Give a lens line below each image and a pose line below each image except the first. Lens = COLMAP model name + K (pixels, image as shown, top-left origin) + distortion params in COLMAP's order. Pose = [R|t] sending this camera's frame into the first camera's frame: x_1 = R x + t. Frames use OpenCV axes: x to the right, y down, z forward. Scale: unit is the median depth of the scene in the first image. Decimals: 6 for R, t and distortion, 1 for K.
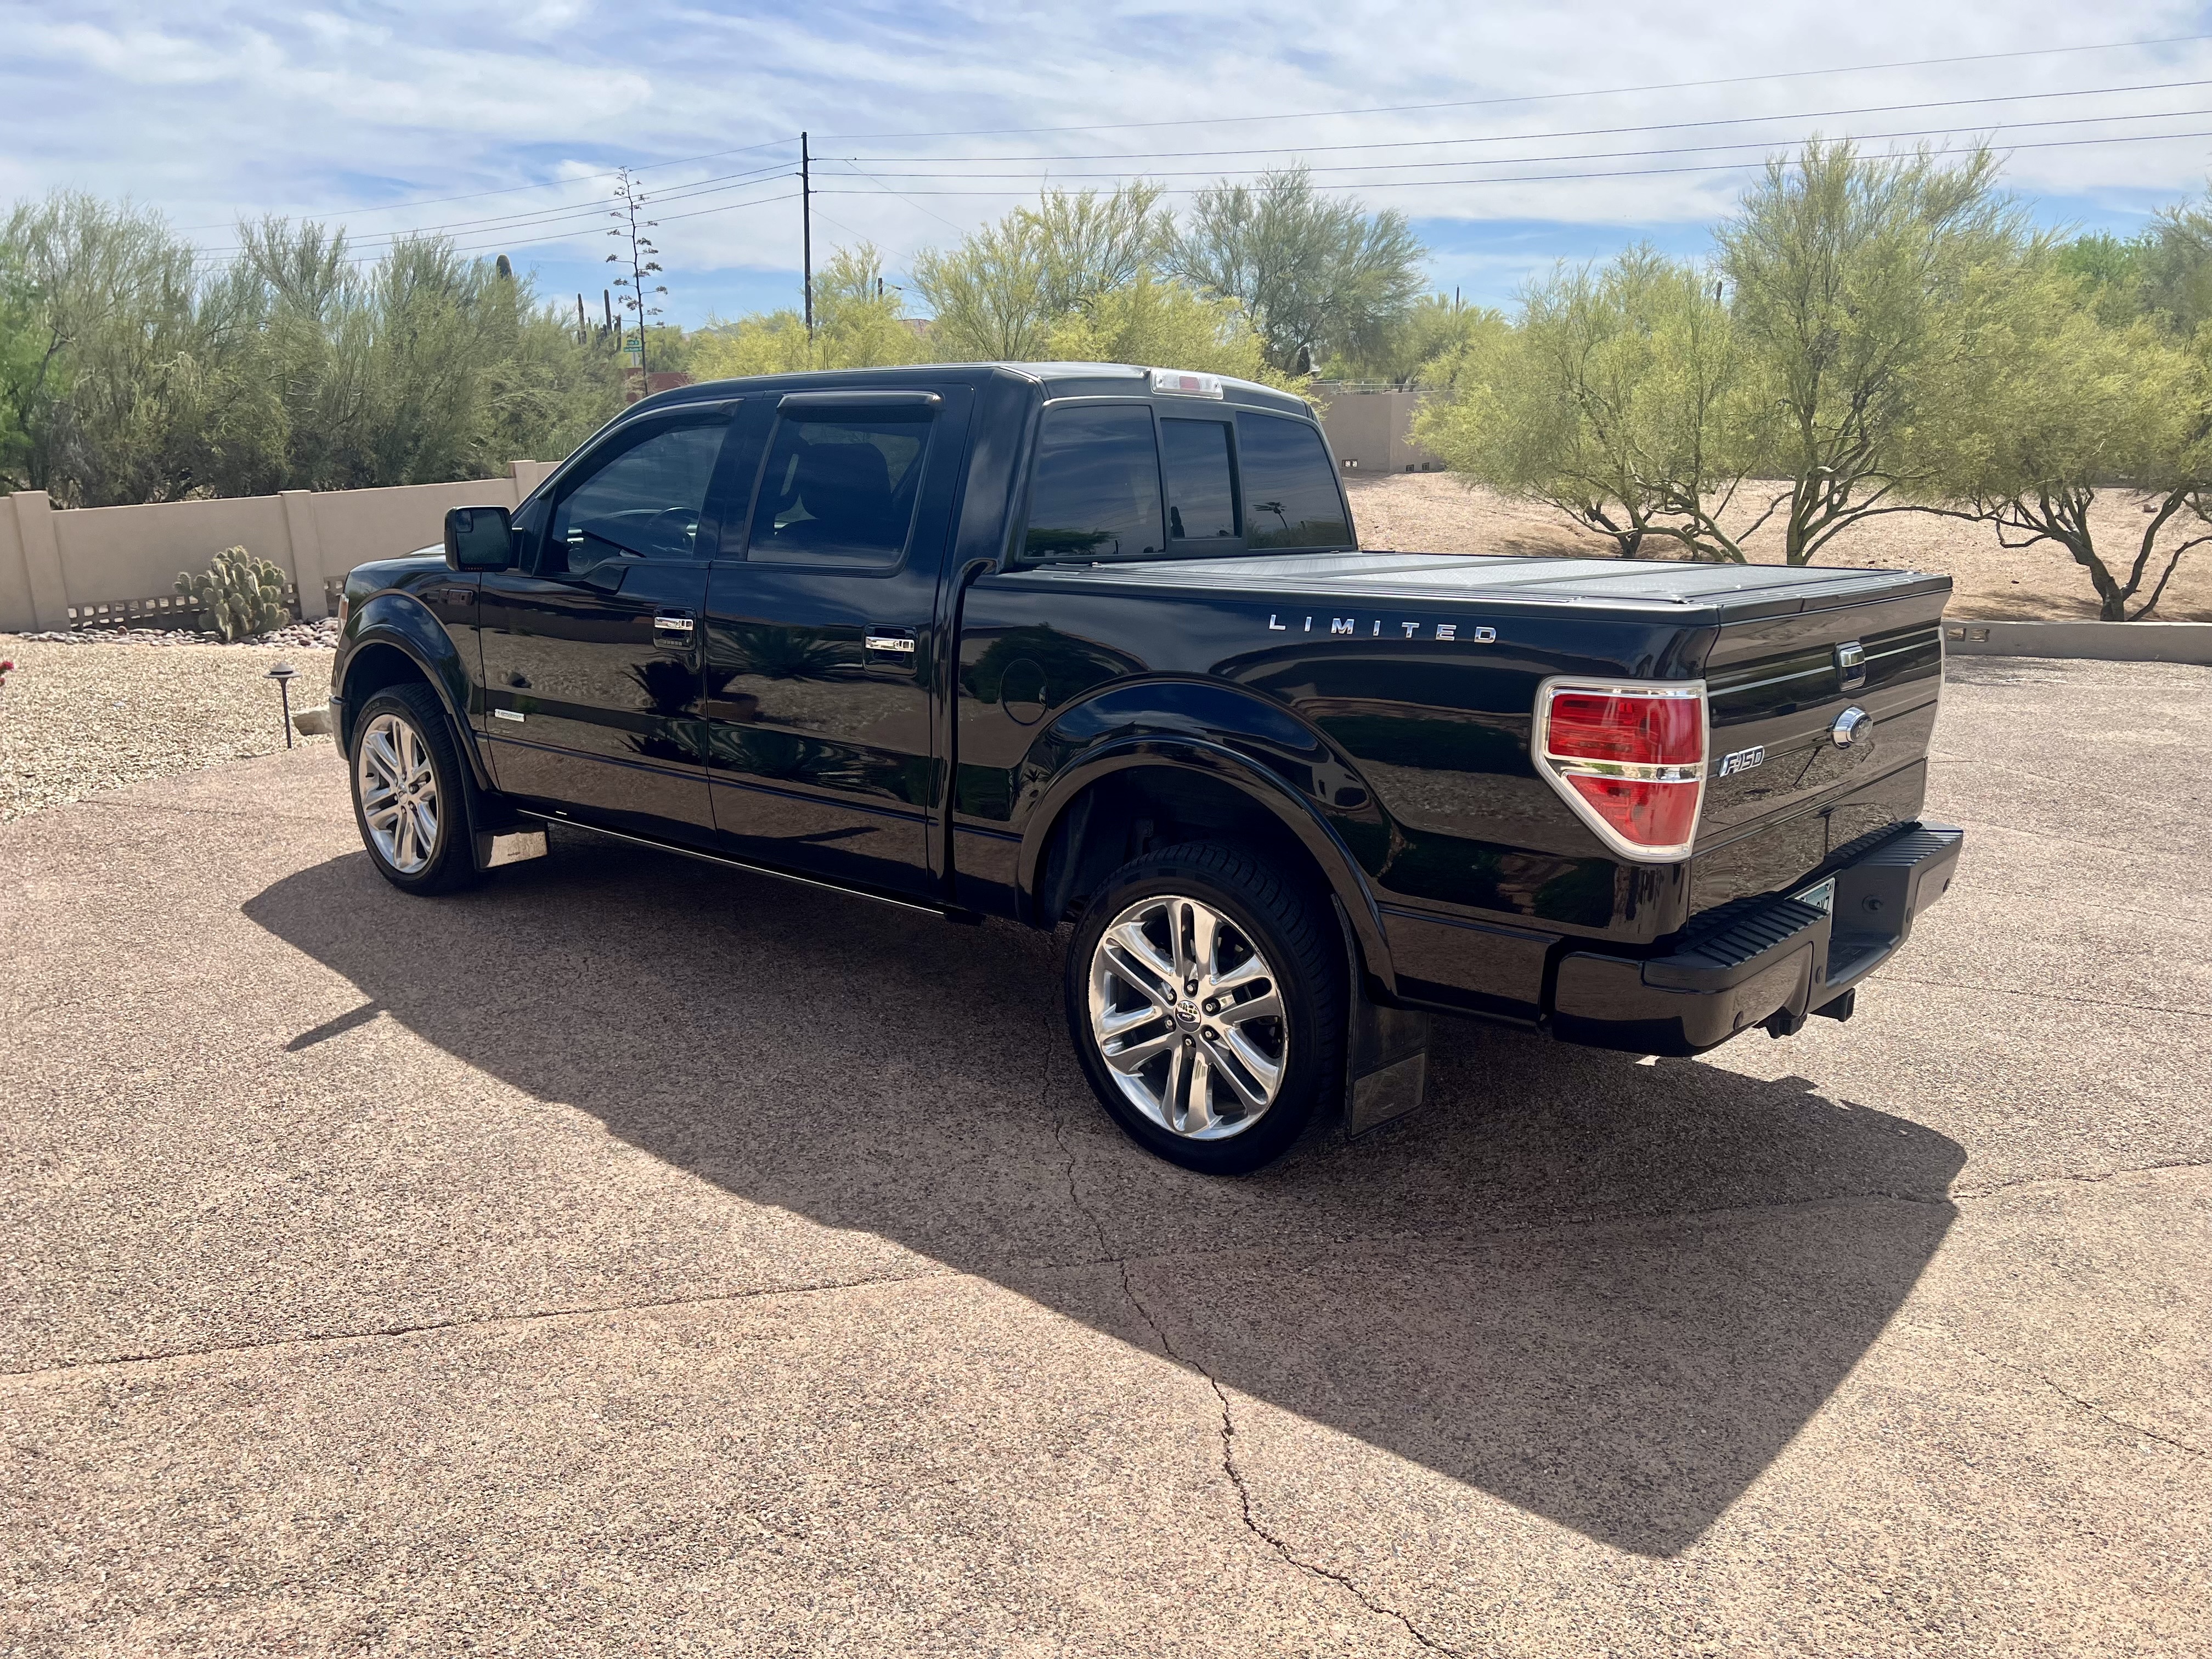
lens RADIAL K [[1661.0, 0, 1102.3], [0, 1661.0, 814.1], [0, 0, 1]] dist [0.057737, -0.067331]
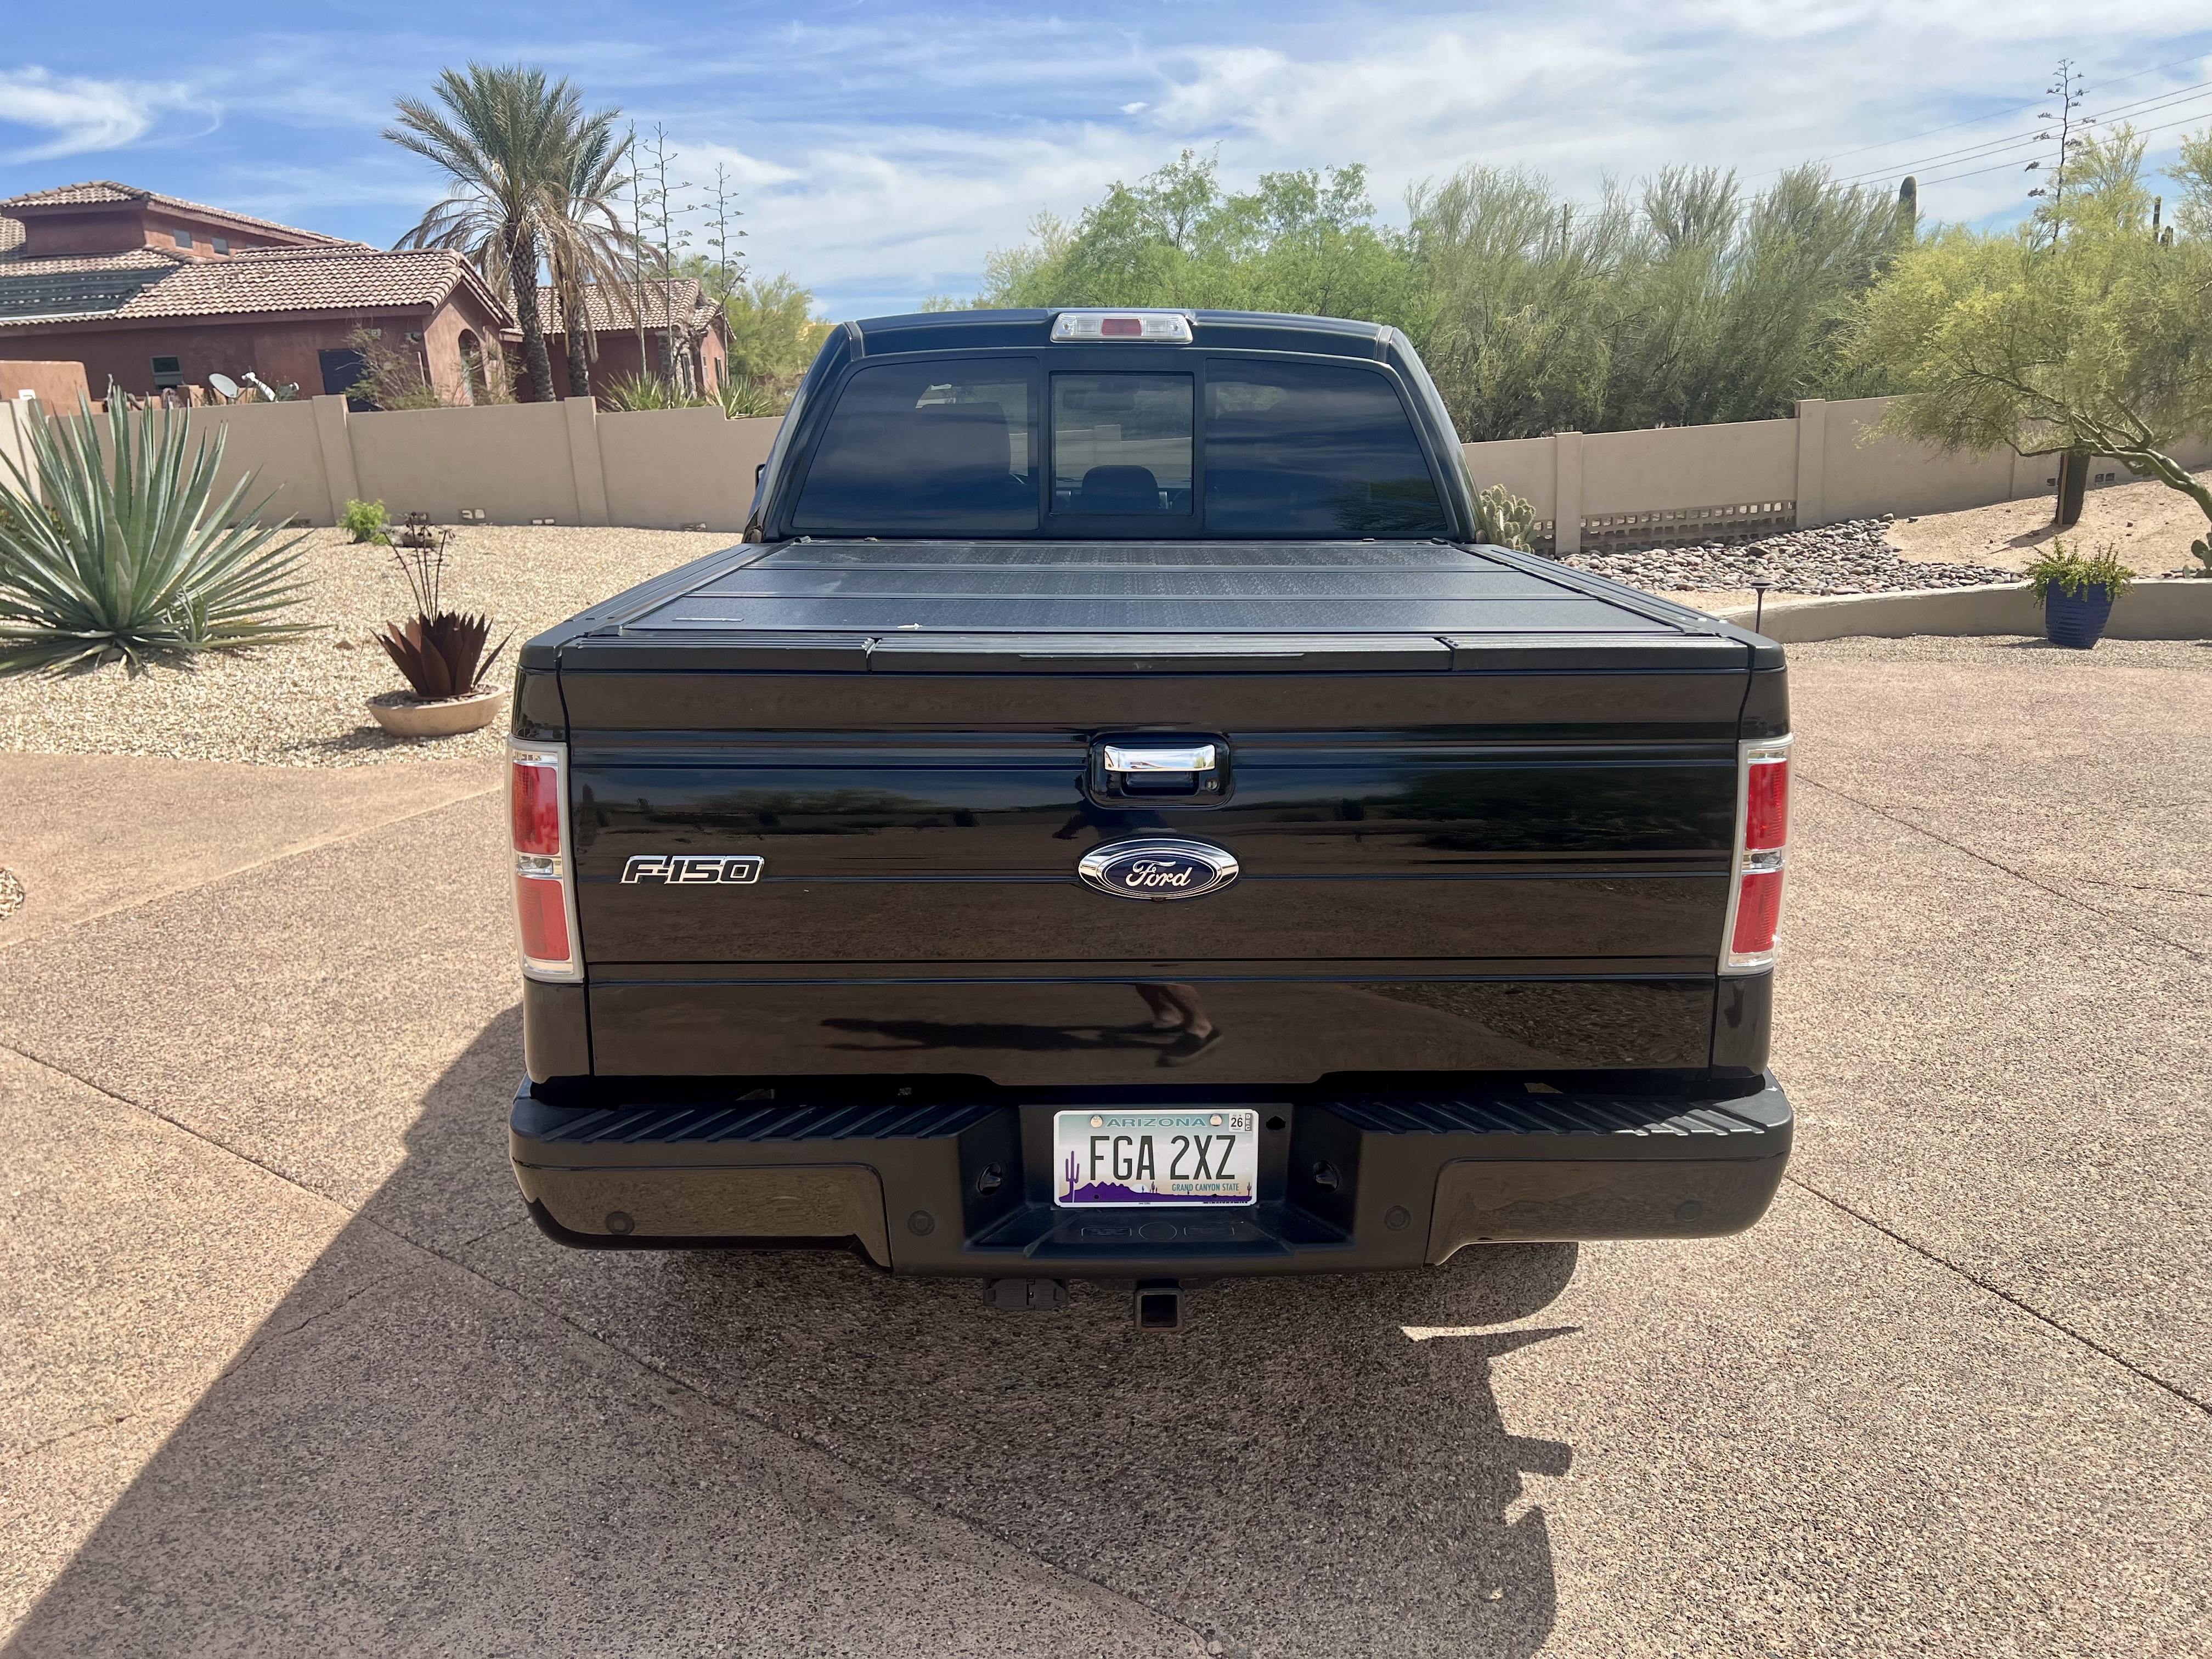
lens RADIAL K [[1661.0, 0, 1126.1], [0, 1661.0, 797.9], [0, 0, 1]] dist [0.057737, -0.067331]
pose [[0.668788, 0.163652, -0.725218, 0.789449], [-0.143900, 0.985520, 0.089688, -0.118397], [0.729394, 0.044376, 0.682653, 0.512927]]
